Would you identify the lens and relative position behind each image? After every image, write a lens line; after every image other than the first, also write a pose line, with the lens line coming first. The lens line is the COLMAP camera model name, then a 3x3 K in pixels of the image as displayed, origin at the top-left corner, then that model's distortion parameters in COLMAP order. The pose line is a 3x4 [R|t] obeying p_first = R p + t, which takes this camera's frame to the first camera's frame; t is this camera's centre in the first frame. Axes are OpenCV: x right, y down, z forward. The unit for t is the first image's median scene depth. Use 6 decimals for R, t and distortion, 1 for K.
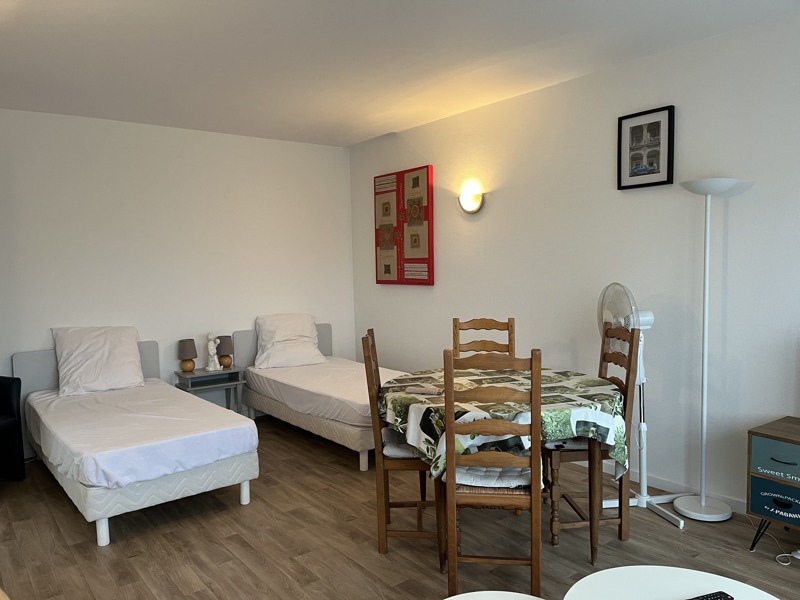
lens RADIAL K [[600.4, 0, 398.3], [0, 600.4, 298.8], [0, 0, 1]] dist [0.041454, -0.044709]
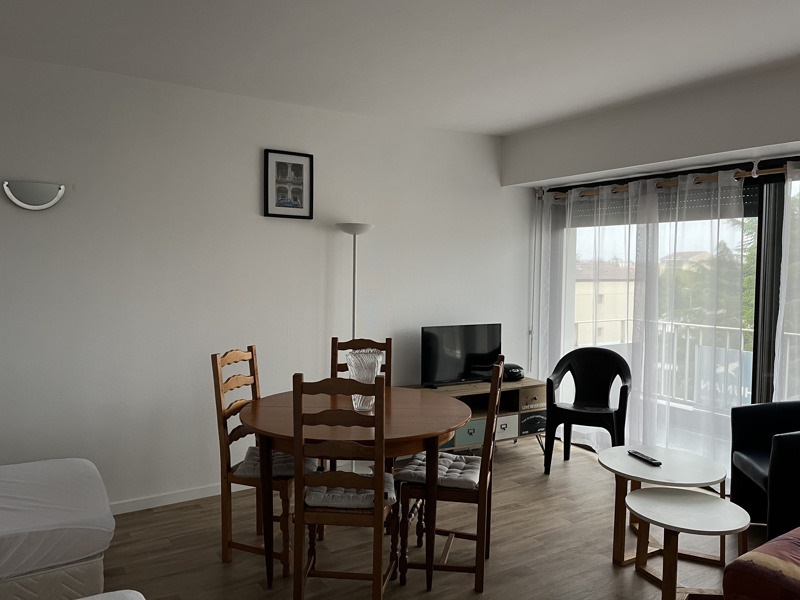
lens RADIAL K [[600.4, 0, 401.9], [0, 600.4, 304.0], [0, 0, 1]] dist [0.041454, -0.044709]
pose [[0.110043, -0.022427, 0.993674, -0.713008], [0.048223, 0.998688, 0.017200, -0.033923], [-0.992756, 0.046026, 0.110980, 0.689442]]
